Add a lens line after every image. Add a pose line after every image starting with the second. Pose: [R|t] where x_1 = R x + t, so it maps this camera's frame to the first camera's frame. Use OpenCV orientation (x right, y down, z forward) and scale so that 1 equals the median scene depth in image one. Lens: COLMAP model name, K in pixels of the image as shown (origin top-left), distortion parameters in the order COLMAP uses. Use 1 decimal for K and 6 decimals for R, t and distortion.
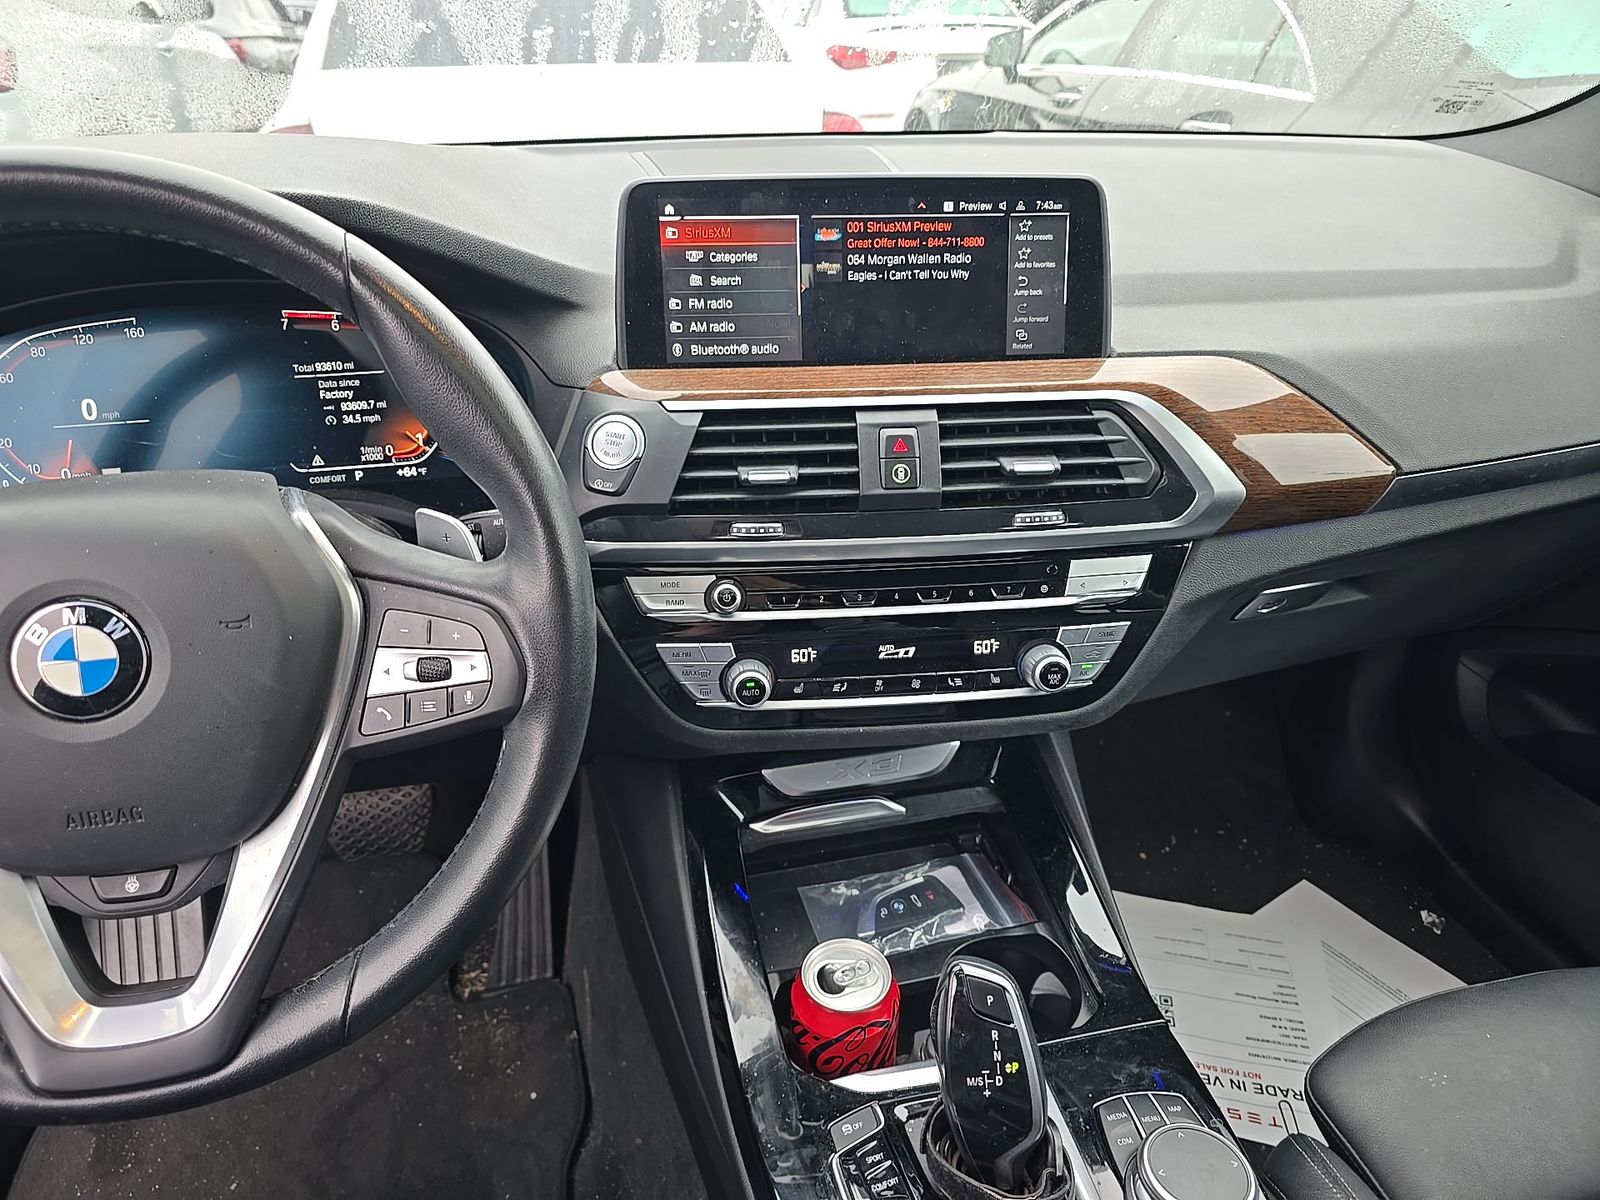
lens RADIAL K [[1098.1, 0, 787.4], [0, 1098.1, 594.3], [0, 0, 1]] dist [0.045105, -0.051437]
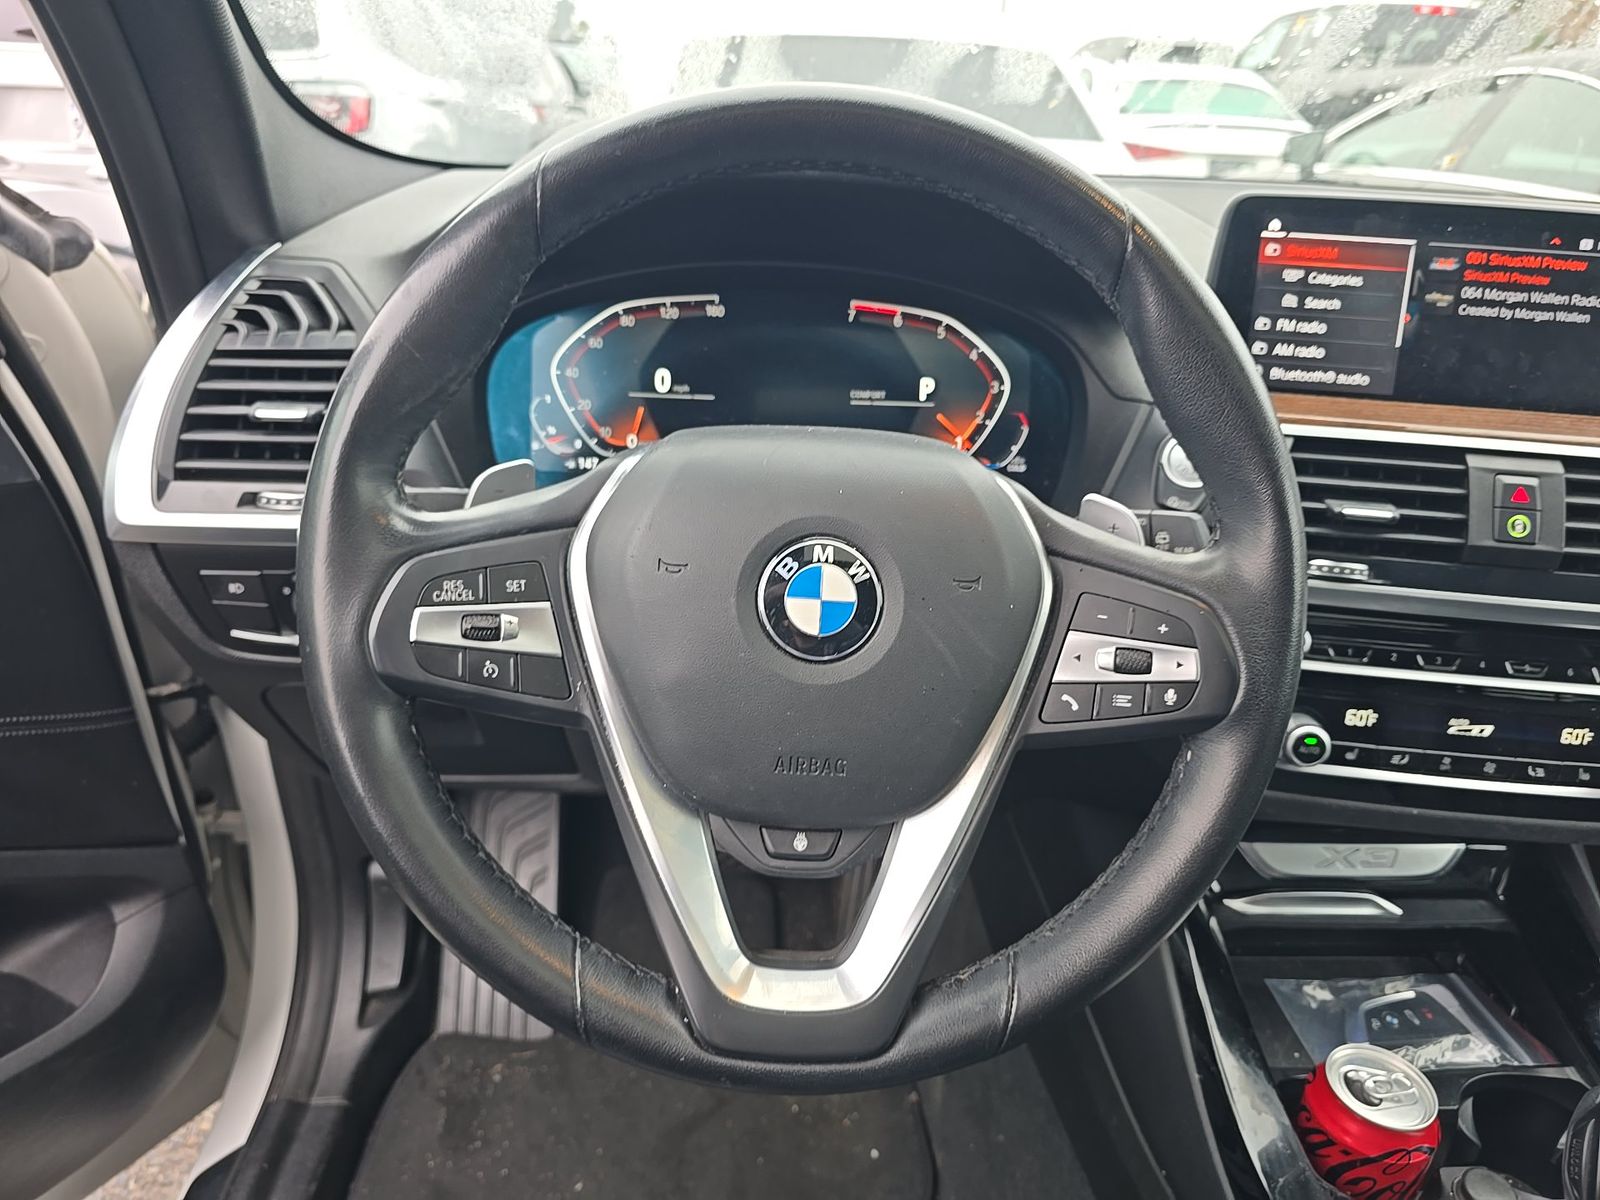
lens RADIAL K [[1098.1, 0, 768.6], [0, 1098.1, 592.2], [0, 0, 1]] dist [0.045105, -0.051437]
pose [[0.979769, 0.118102, -0.161571, -0.331455], [-0.129537, 0.989626, -0.062137, 0.074684], [0.152557, 0.081809, 0.984903, 0.026439]]
